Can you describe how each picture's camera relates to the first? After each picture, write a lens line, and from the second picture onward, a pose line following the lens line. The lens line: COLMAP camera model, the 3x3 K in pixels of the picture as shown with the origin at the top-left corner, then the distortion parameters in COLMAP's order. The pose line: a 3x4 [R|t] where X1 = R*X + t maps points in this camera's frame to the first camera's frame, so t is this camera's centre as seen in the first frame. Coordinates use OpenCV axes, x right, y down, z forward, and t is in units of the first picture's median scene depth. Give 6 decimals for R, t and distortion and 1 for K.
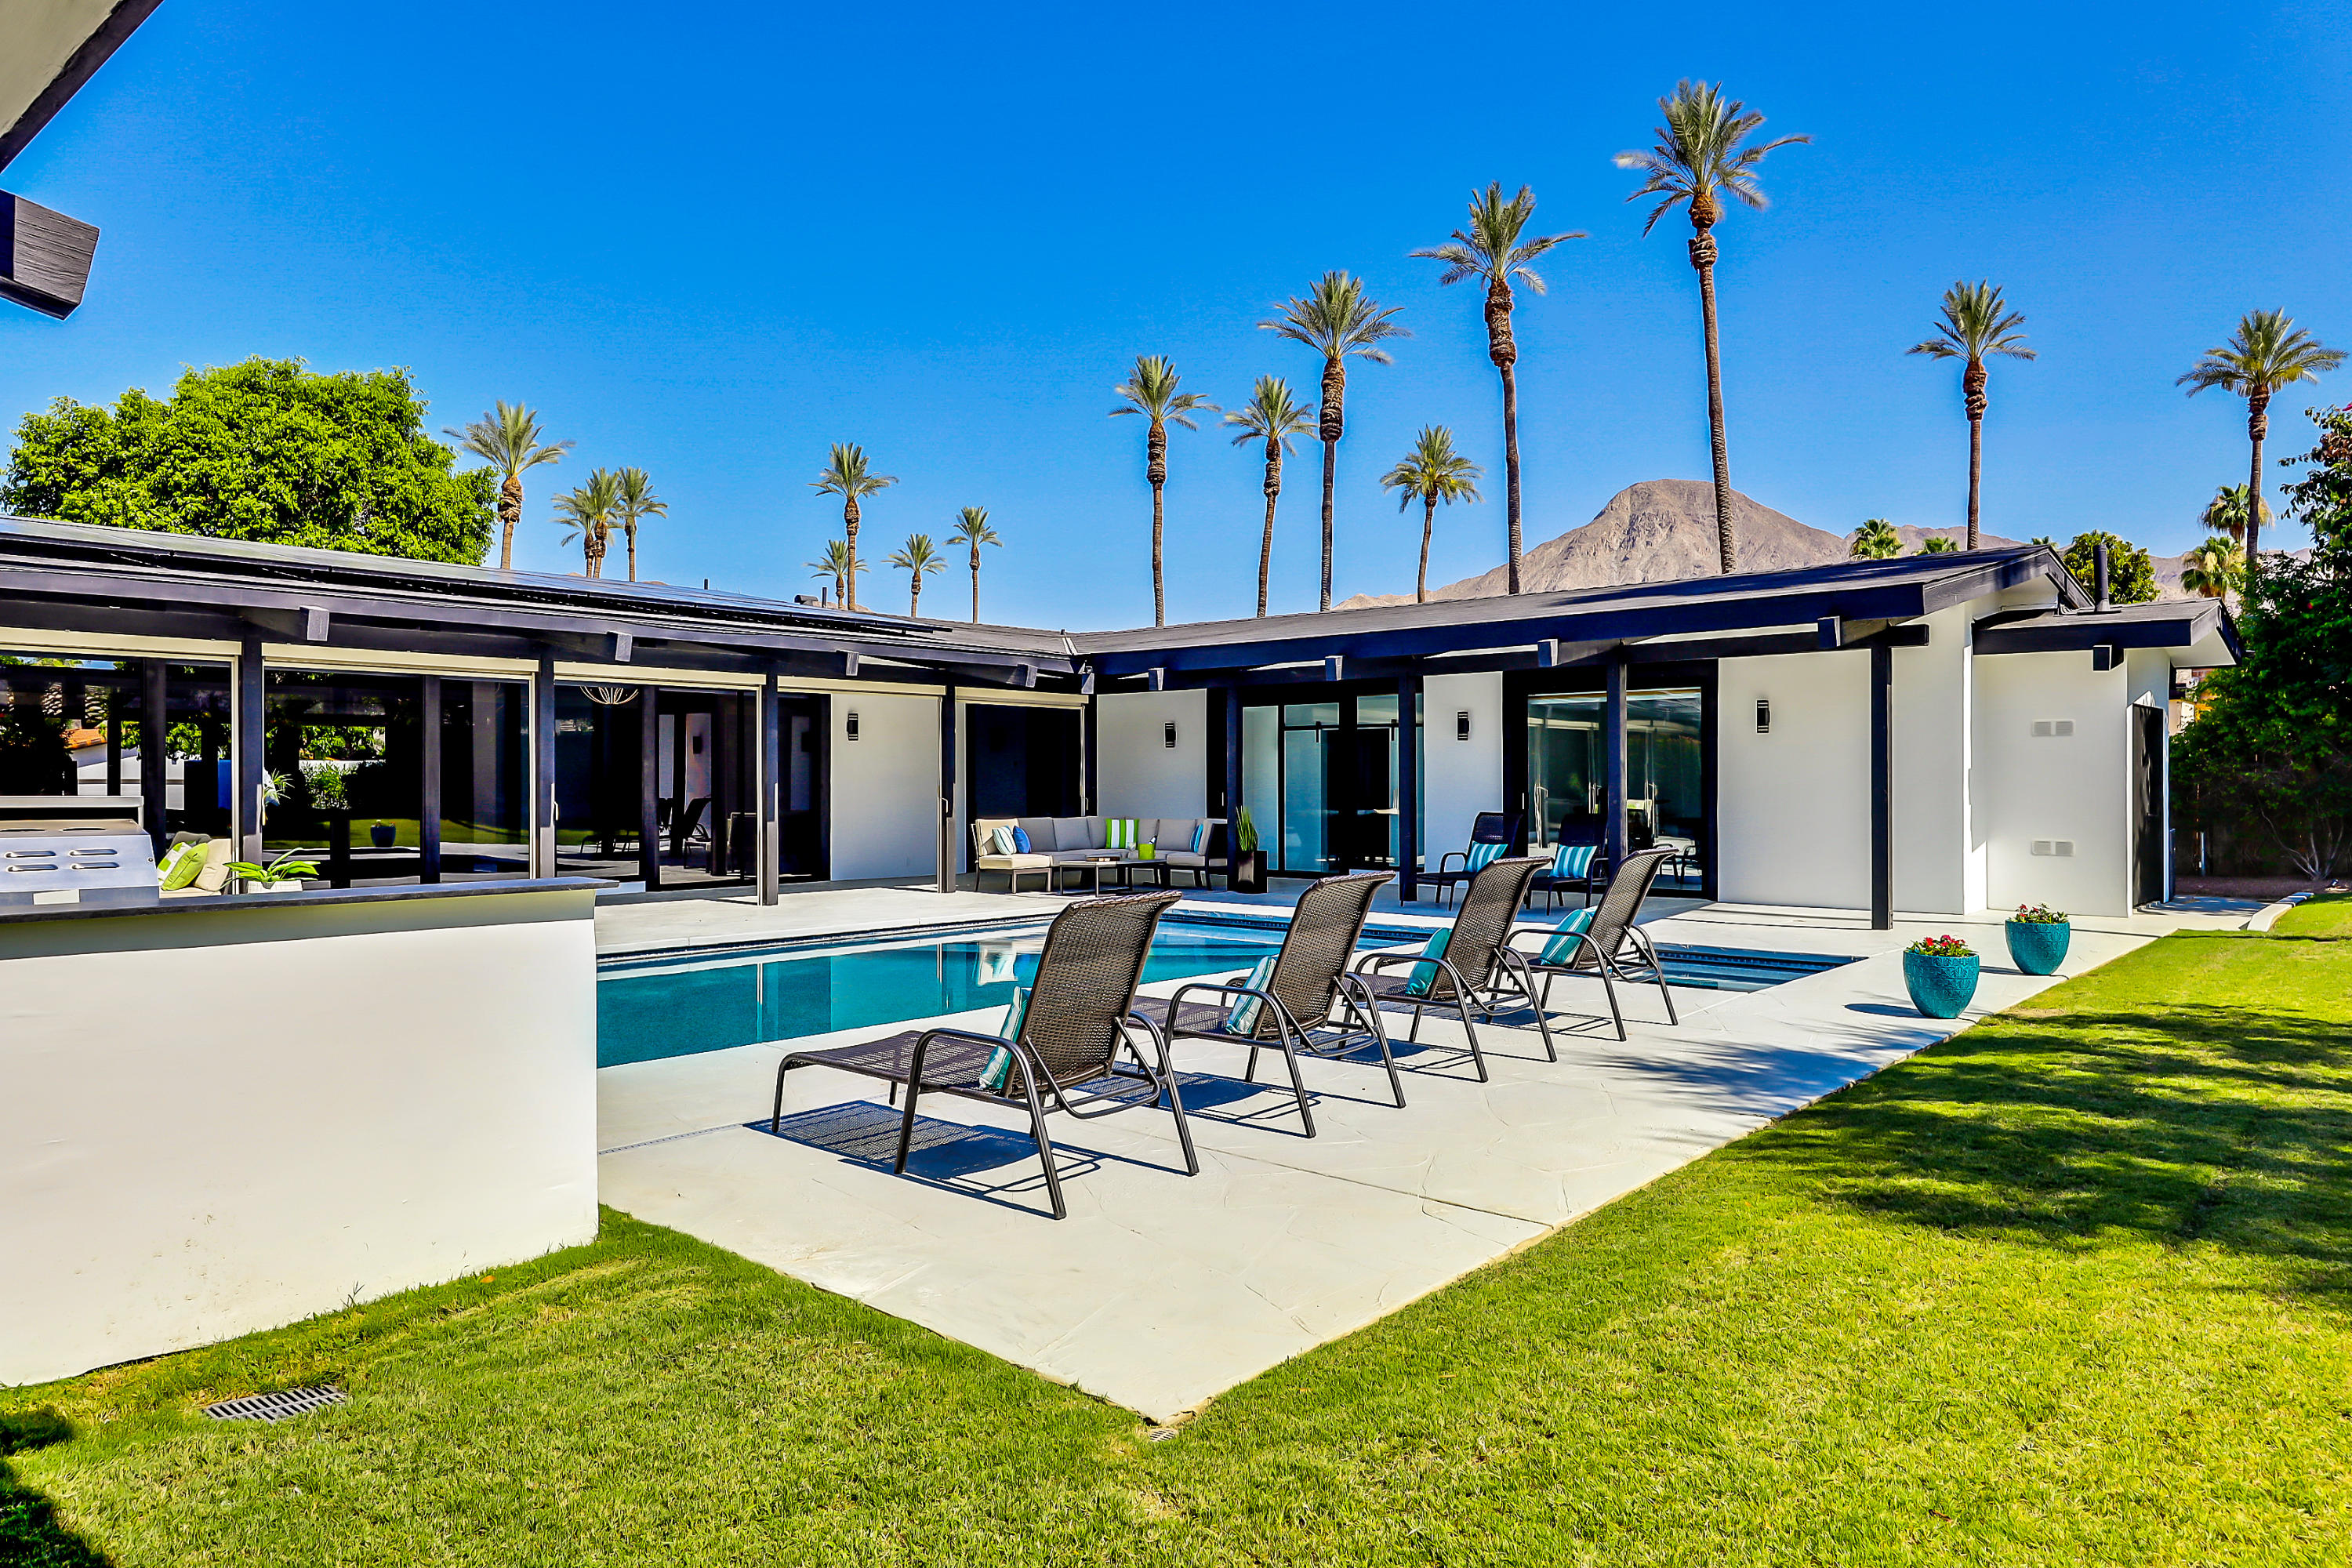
lens RADIAL K [[1543.5, 0, 1164.5], [0, 1543.5, 778.4], [0, 0, 1]] dist [0.007687, 0.006353]
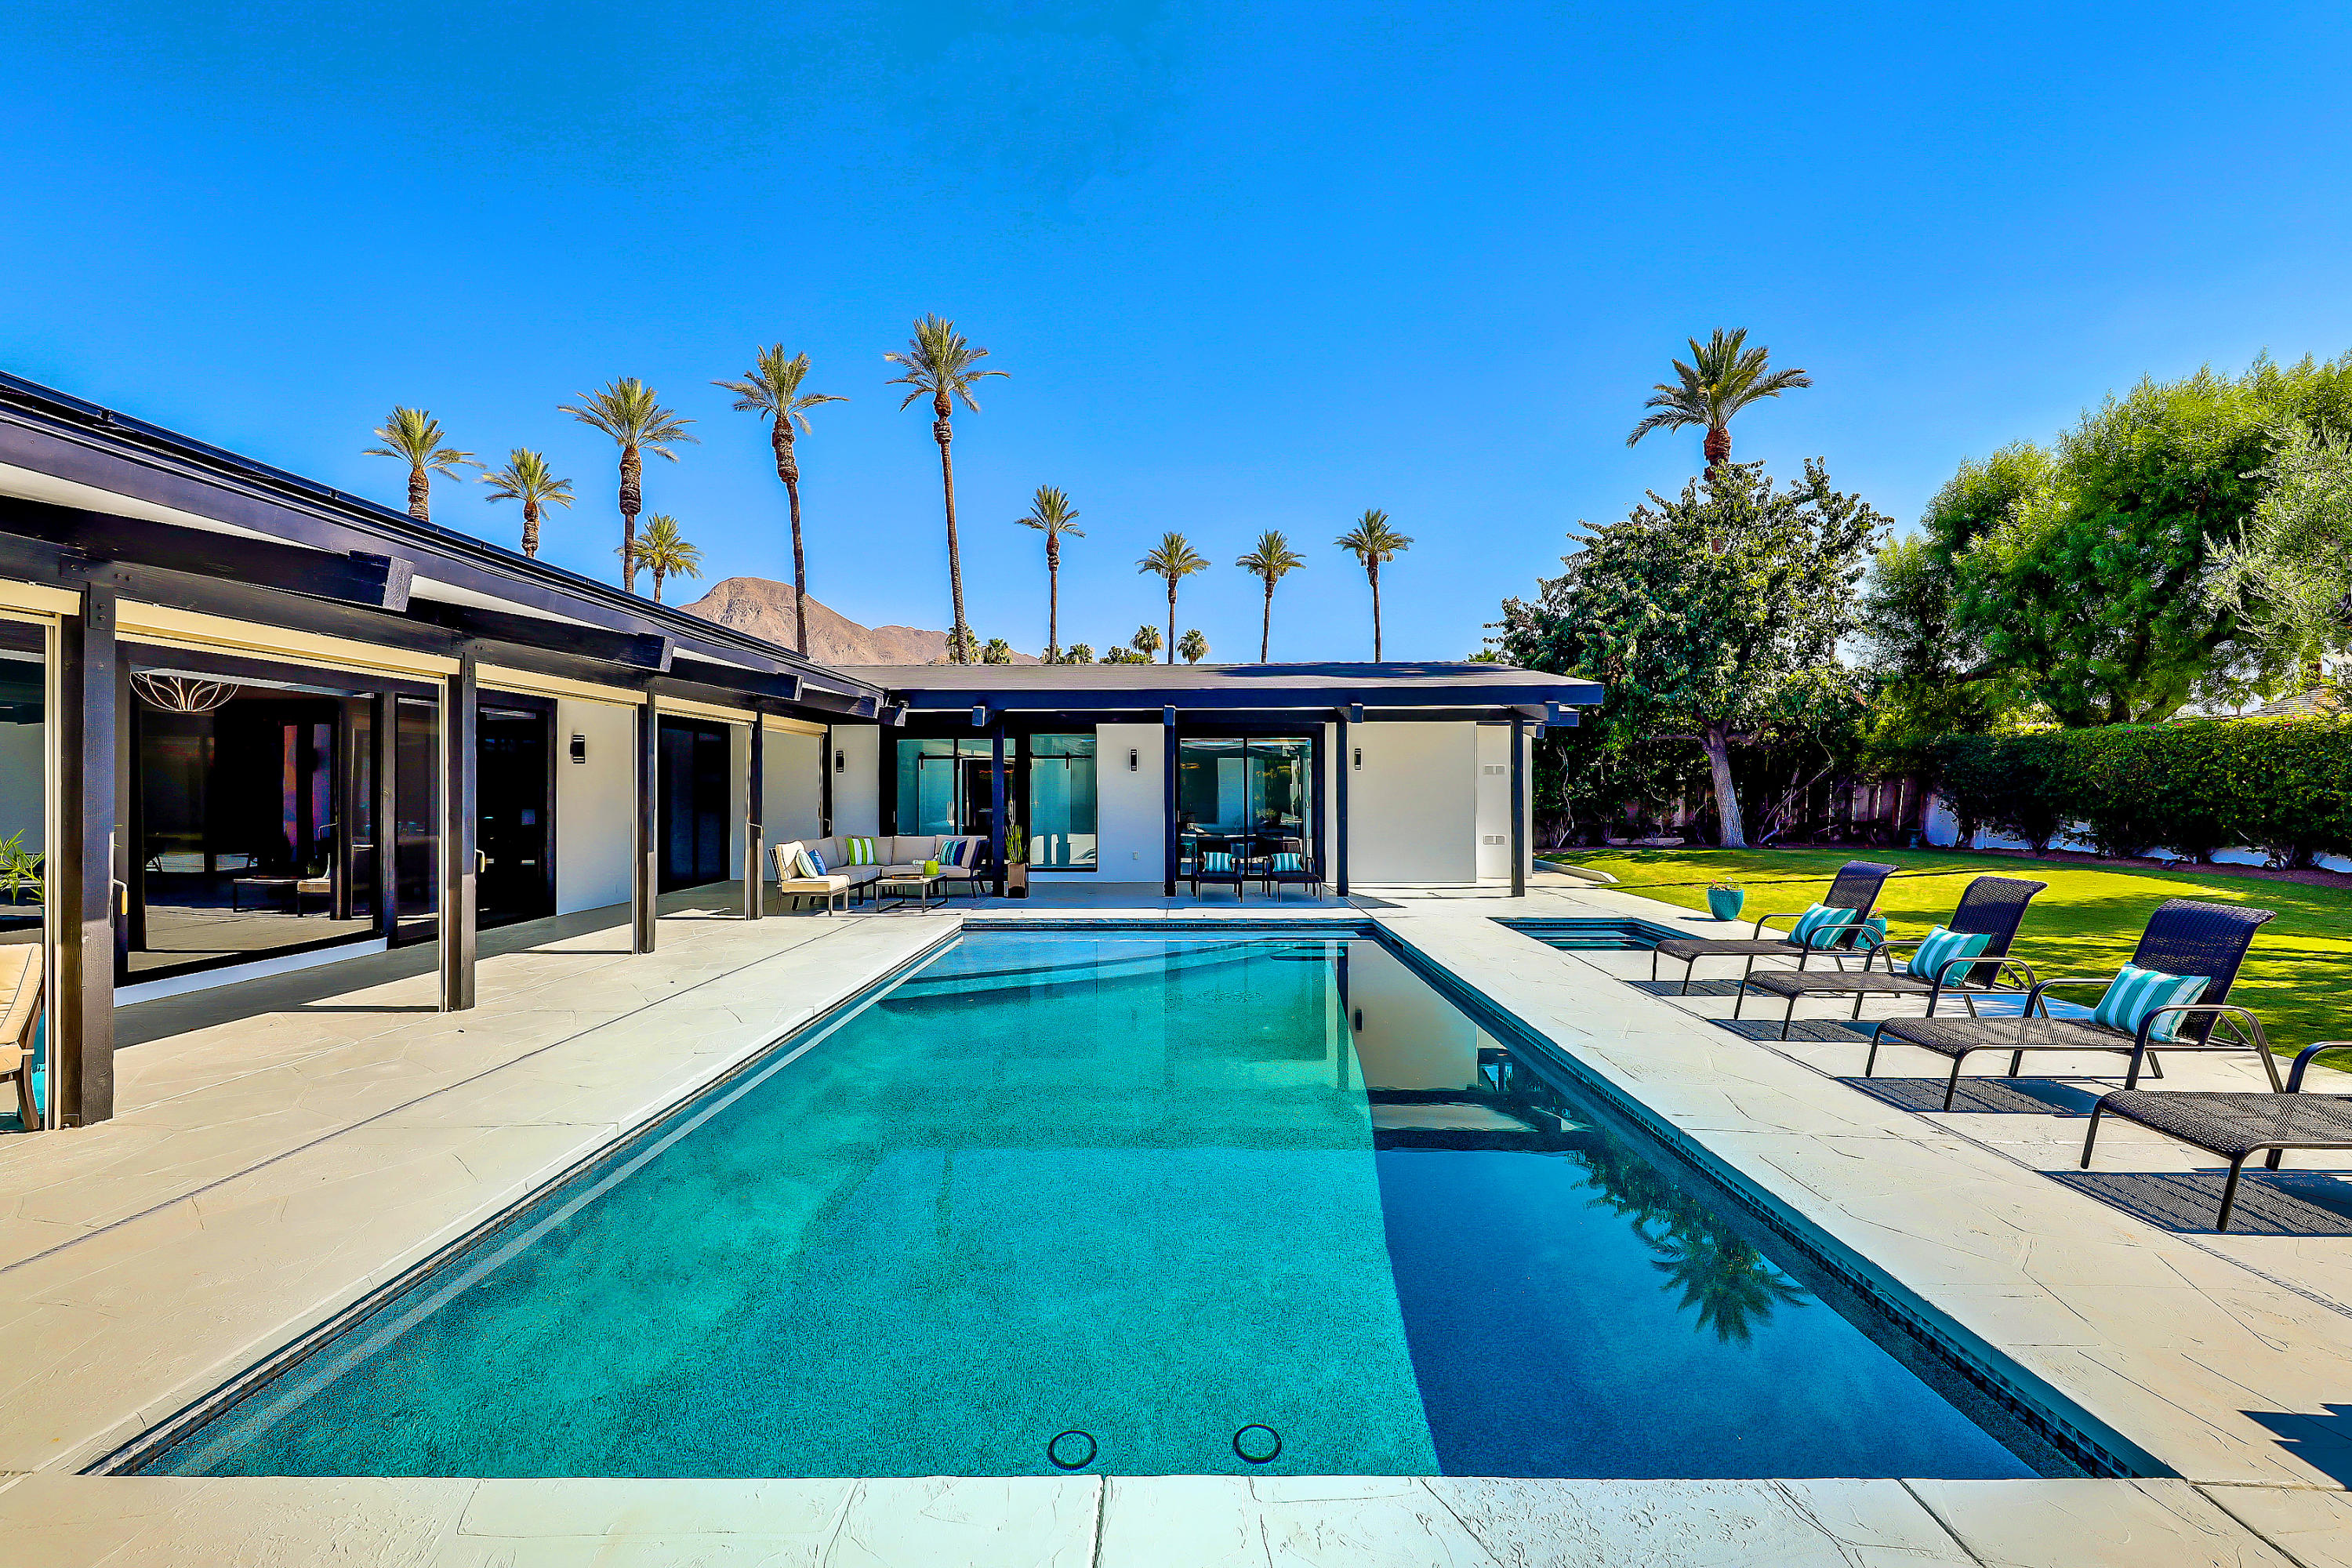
lens RADIAL K [[1032.6, 0, 1194.2], [0, 1032.6, 782.6], [0, 0, 1]] dist [0.002460, 0.000576]
pose [[0.745639, 0.002507, 0.666346, -0.225016], [-0.001158, 0.999996, -0.002466, -0.007848], [-0.666349, 0.001067, 0.745639, 0.187235]]
